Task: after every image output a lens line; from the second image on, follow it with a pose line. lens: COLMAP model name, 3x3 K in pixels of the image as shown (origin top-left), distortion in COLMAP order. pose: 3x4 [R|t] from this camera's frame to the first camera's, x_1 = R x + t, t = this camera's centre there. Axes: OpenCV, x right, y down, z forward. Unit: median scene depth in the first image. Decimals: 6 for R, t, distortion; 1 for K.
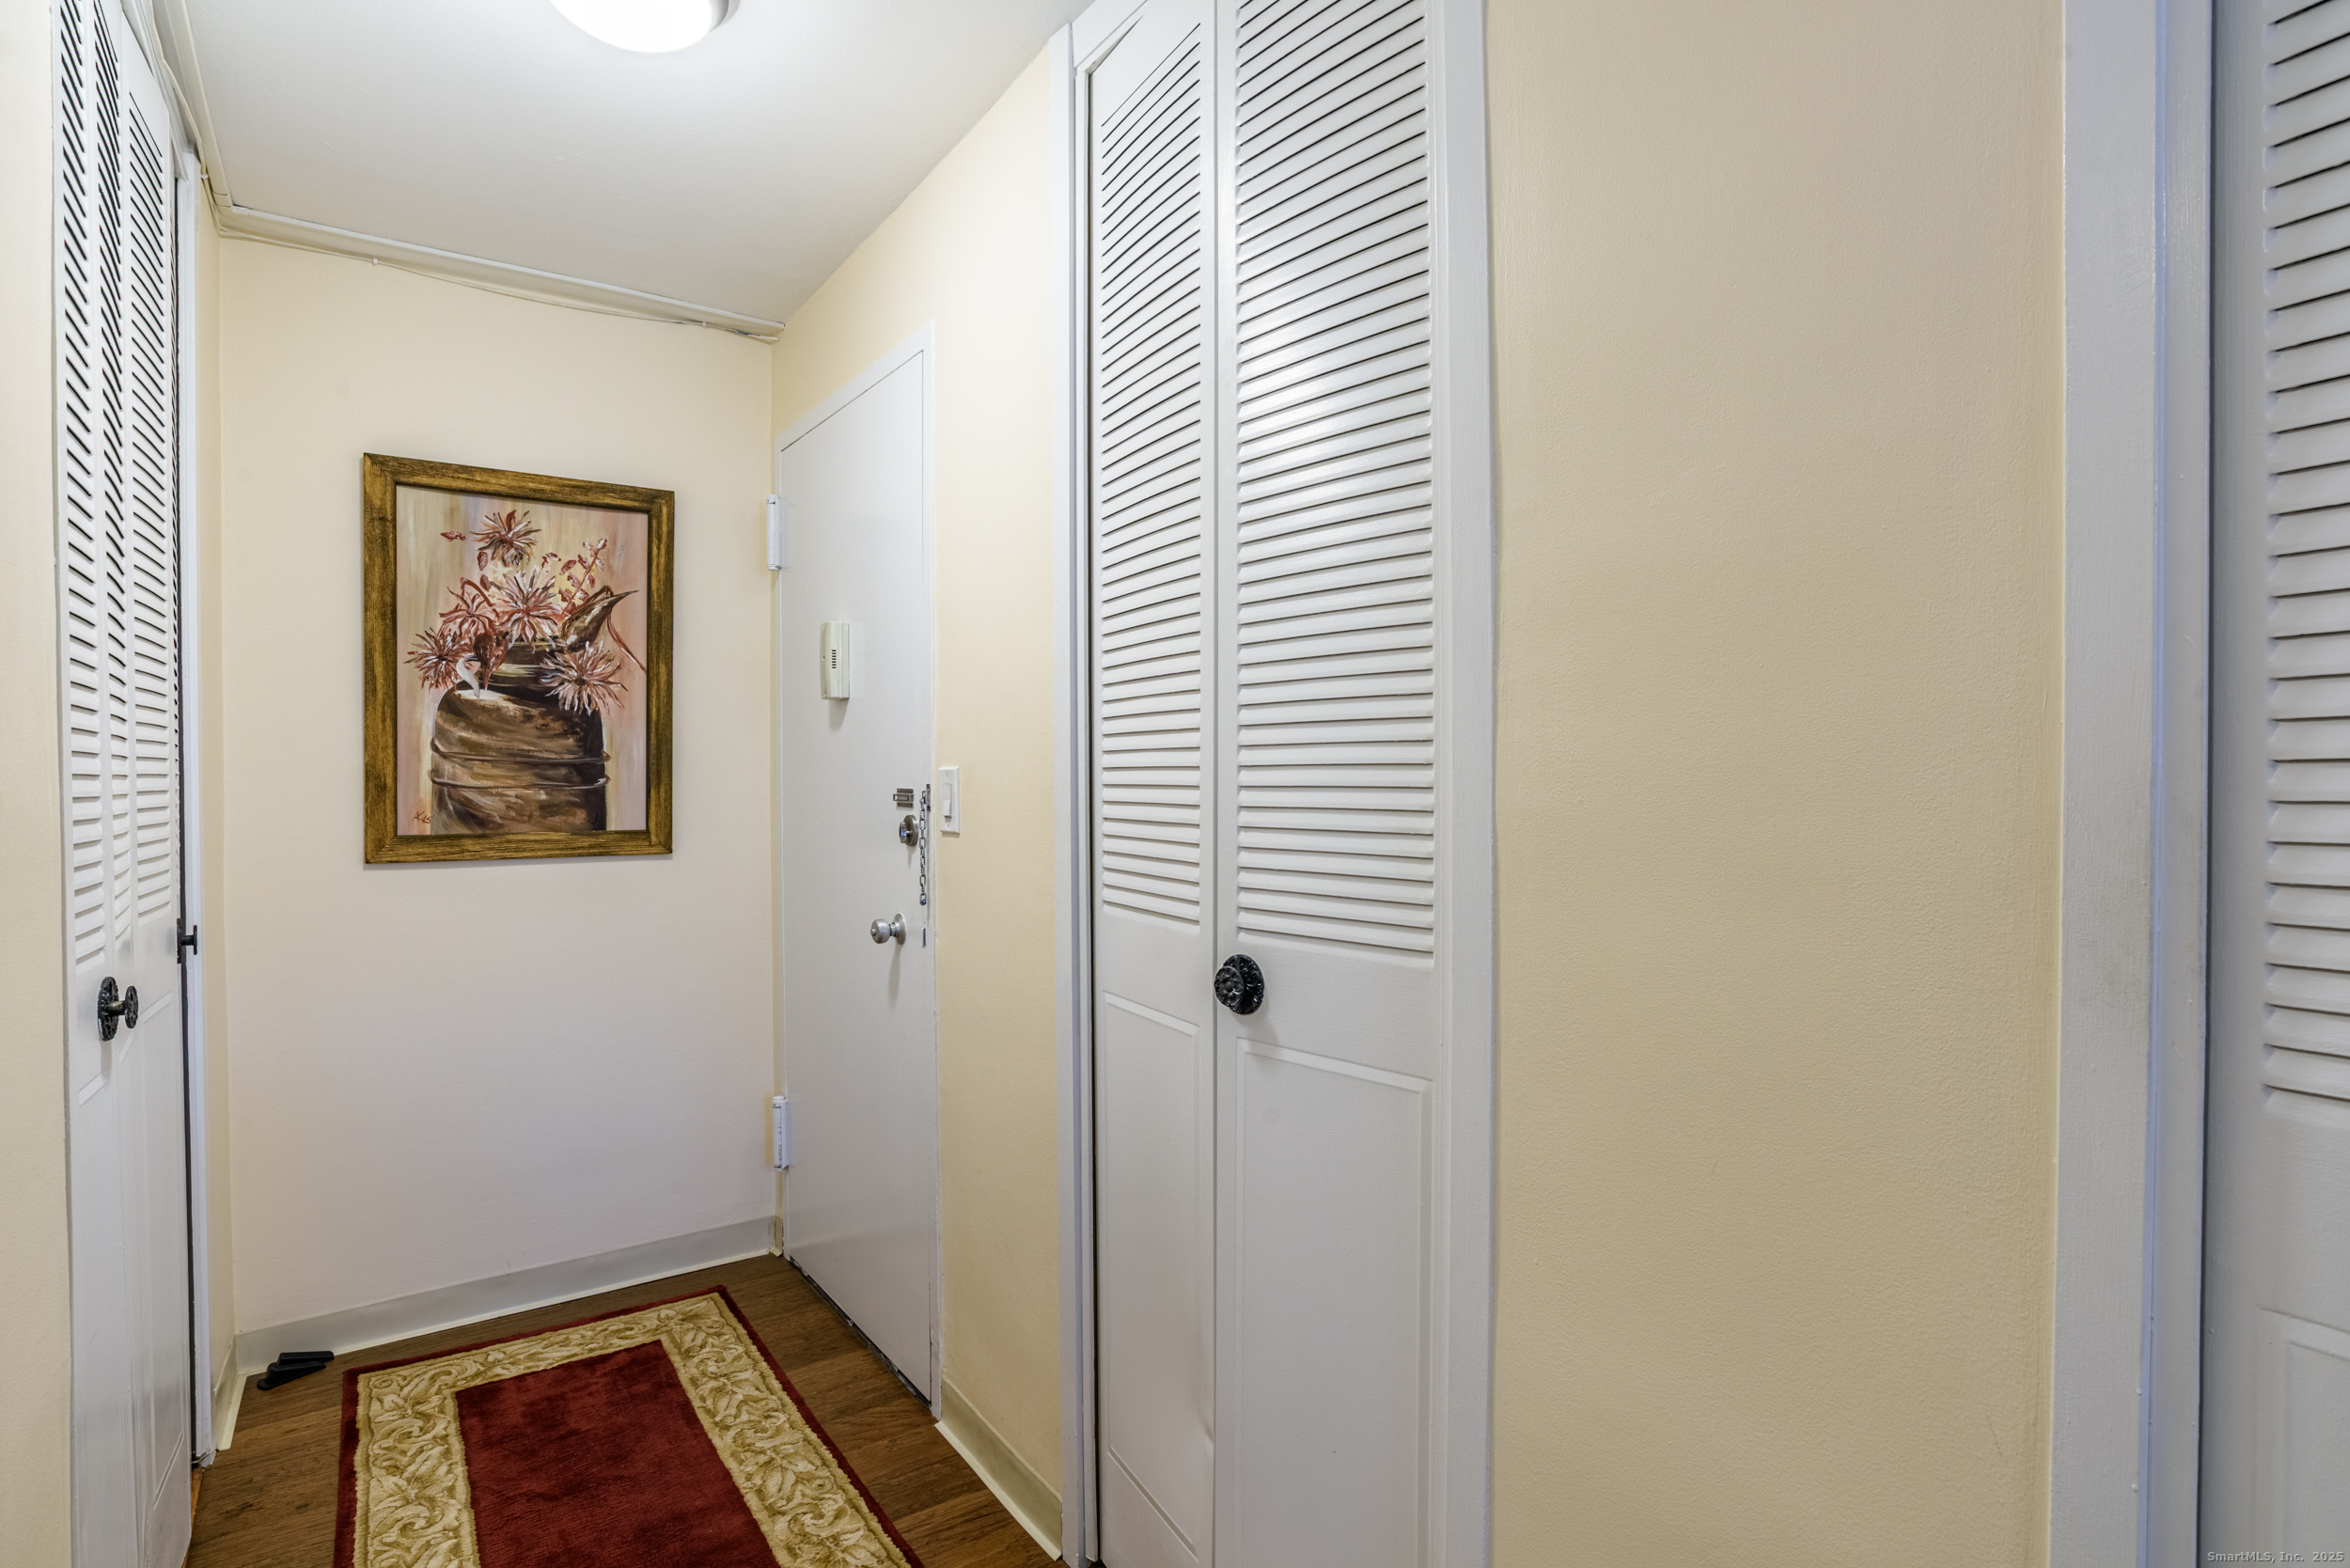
lens RADIAL K [[1203.7, 0, 1227.3], [0, 1203.7, 789.4], [0, 0, 1]] dist [-0.055304, 0.020703]
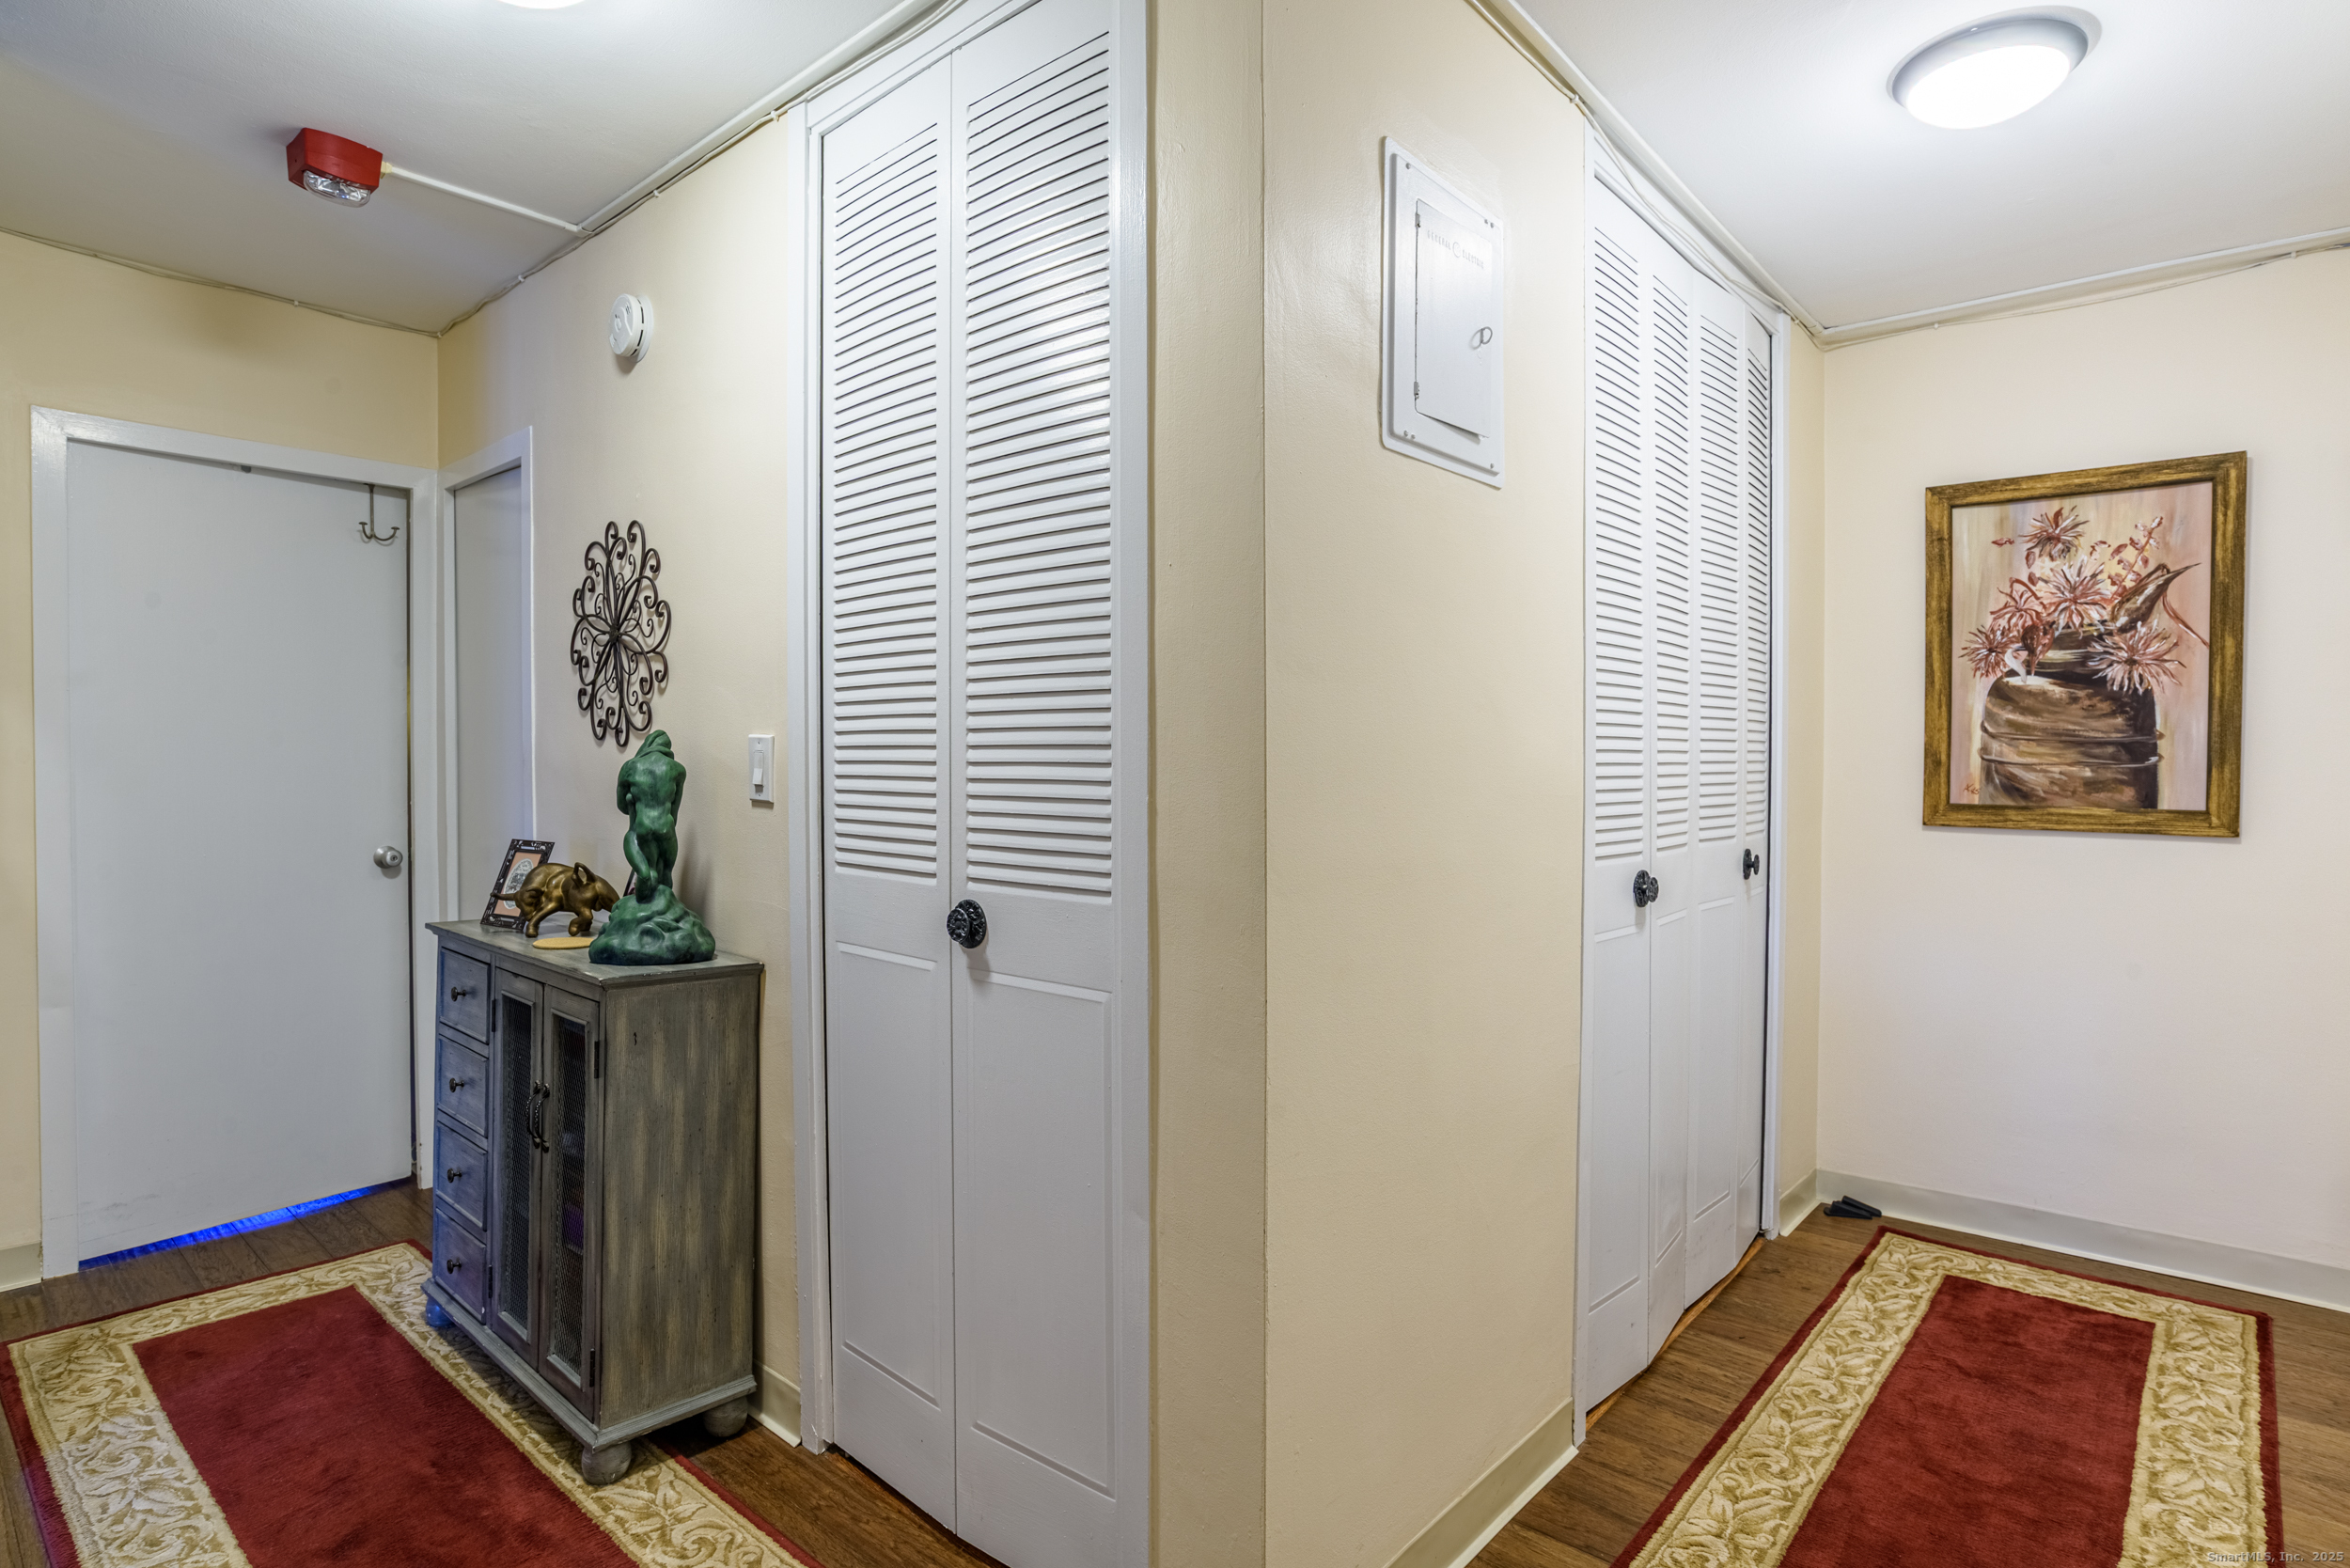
lens RADIAL K [[1207.0, 0, 1179.7], [0, 1207.0, 772.7], [0, 0, 1]] dist [-0.028308, 0.000900]
pose [[0.216301, 0.019823, -0.976125, 0.292439], [-0.016229, 0.999729, 0.016706, 0.000690], [0.976192, 0.012228, 0.216564, -0.019966]]
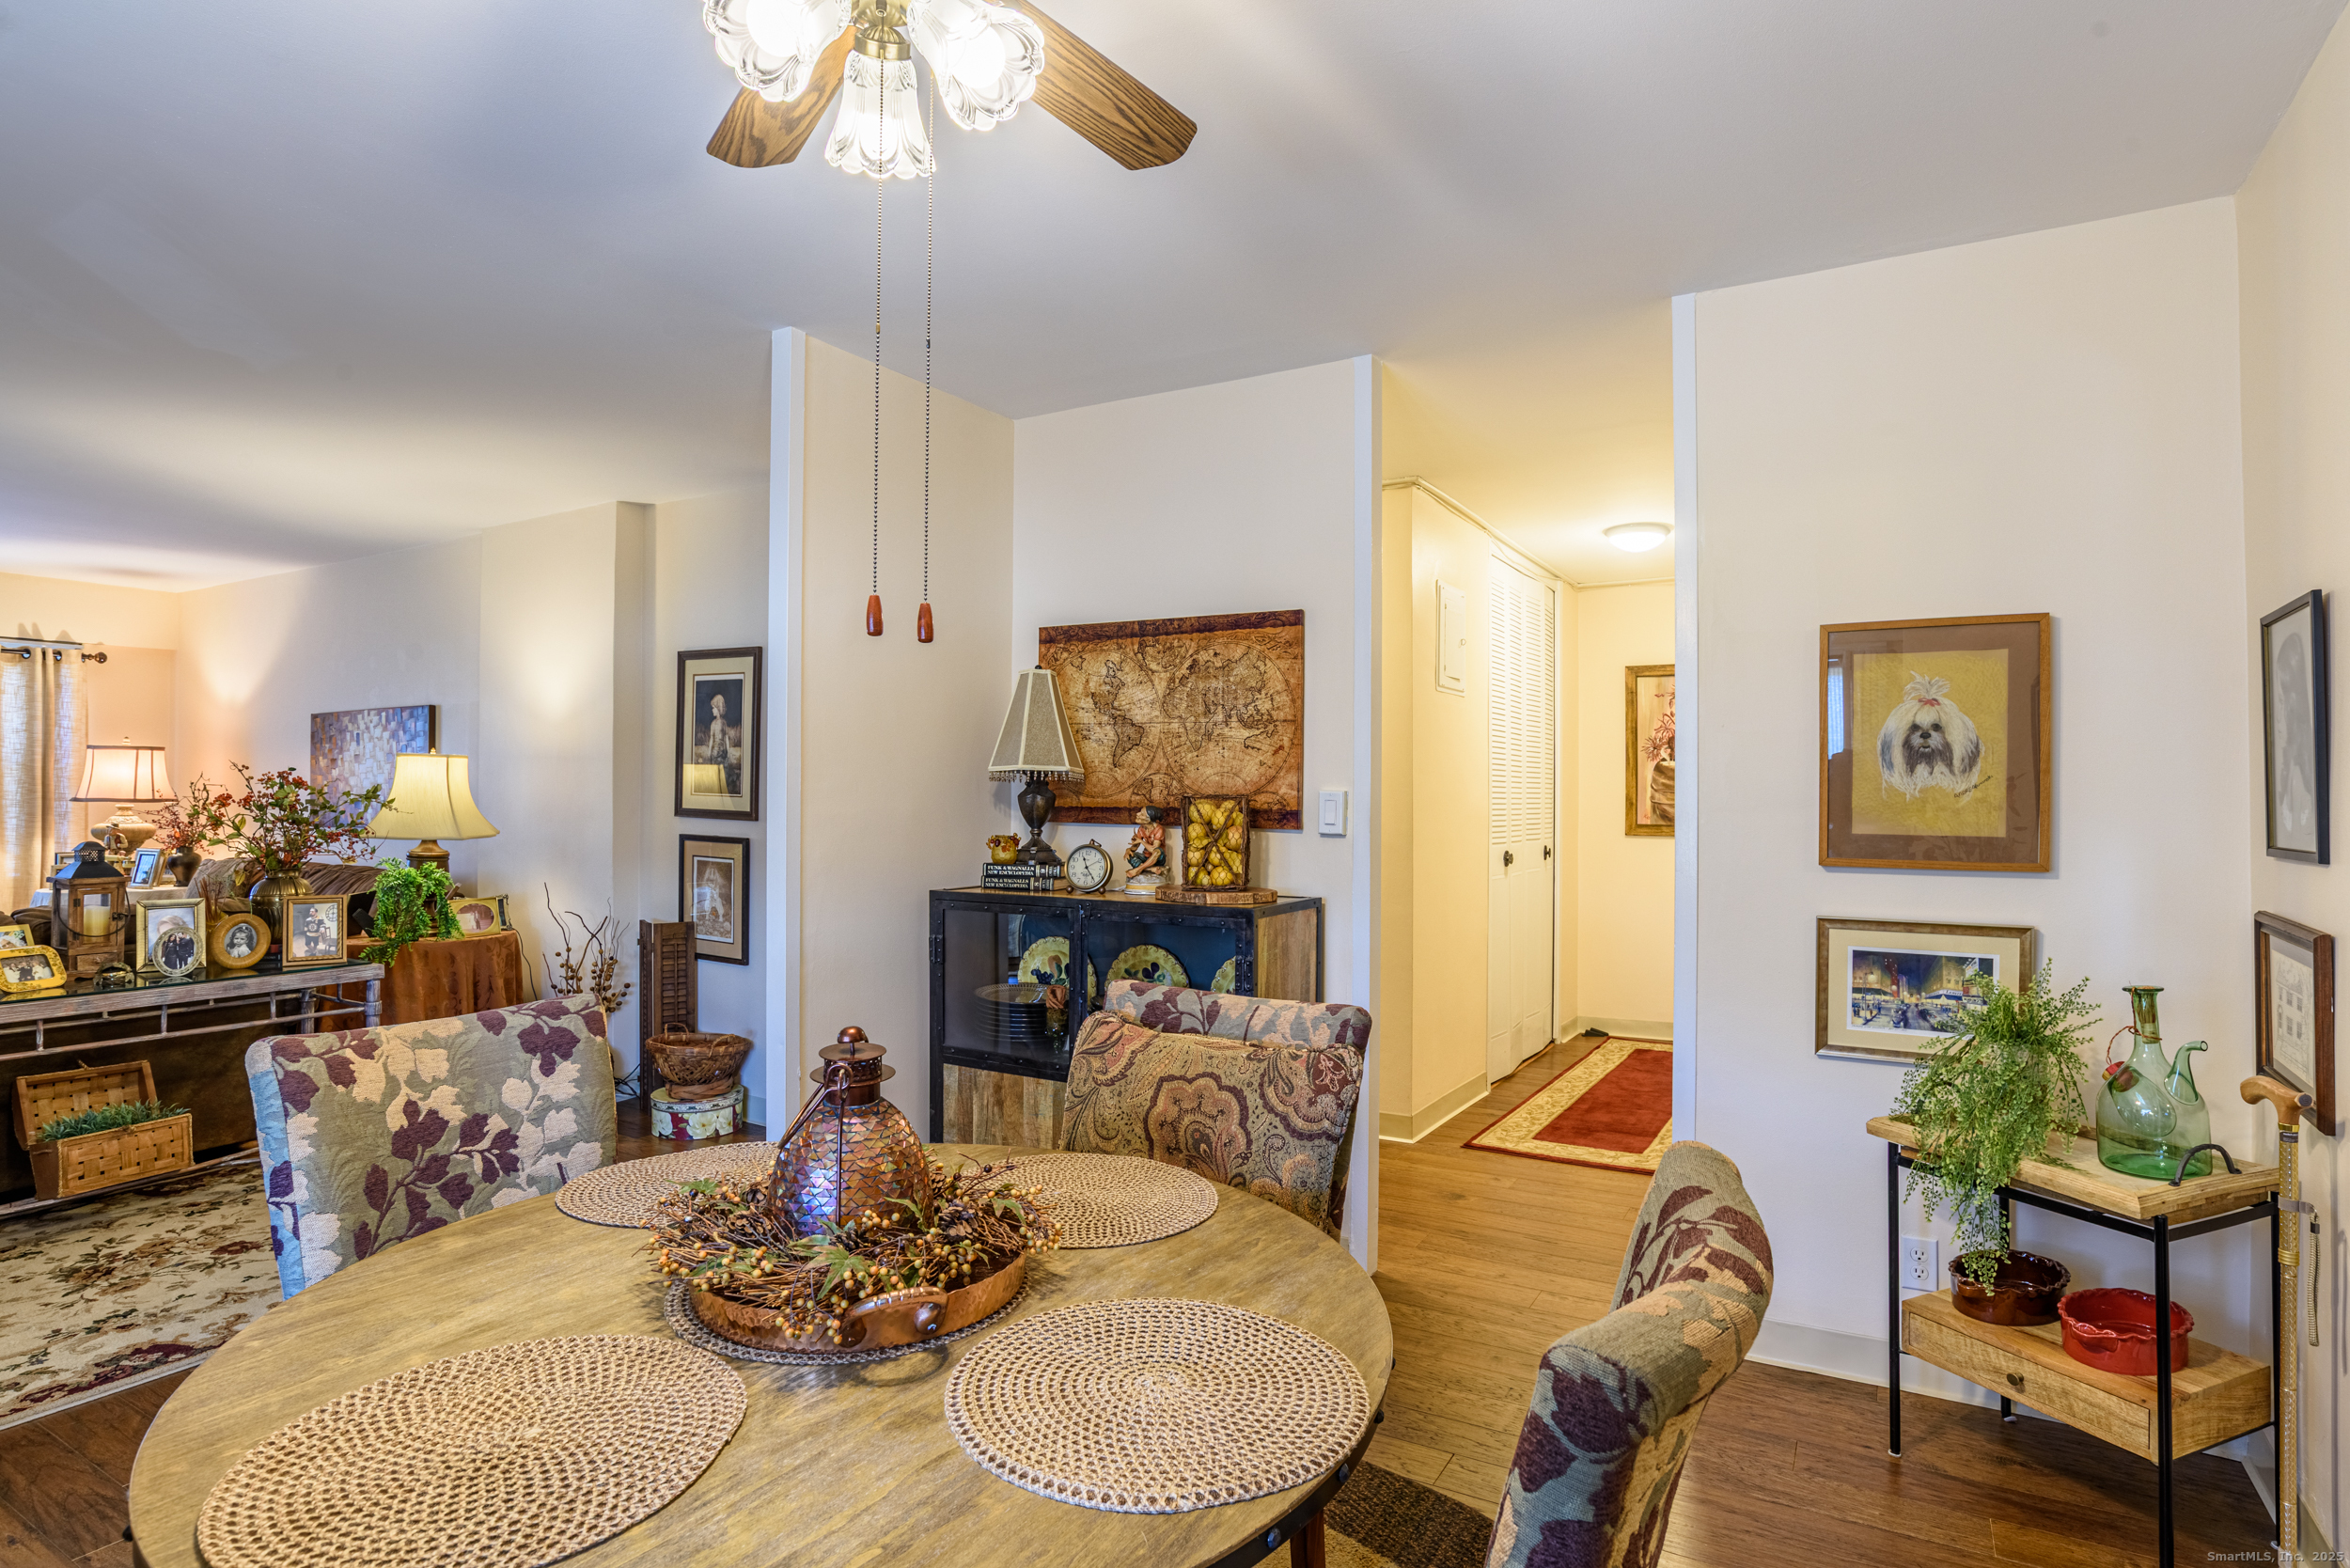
lens RADIAL K [[1203.7, 0, 1227.3], [0, 1203.7, 789.4], [0, 0, 1]] dist [-0.055304, 0.020703]
pose [[0.417607, -0.000770, -0.908627, 1.112813], [-0.018254, 0.999791, -0.009237, 0.006699], [0.908444, 0.020443, 0.417506, -0.742320]]
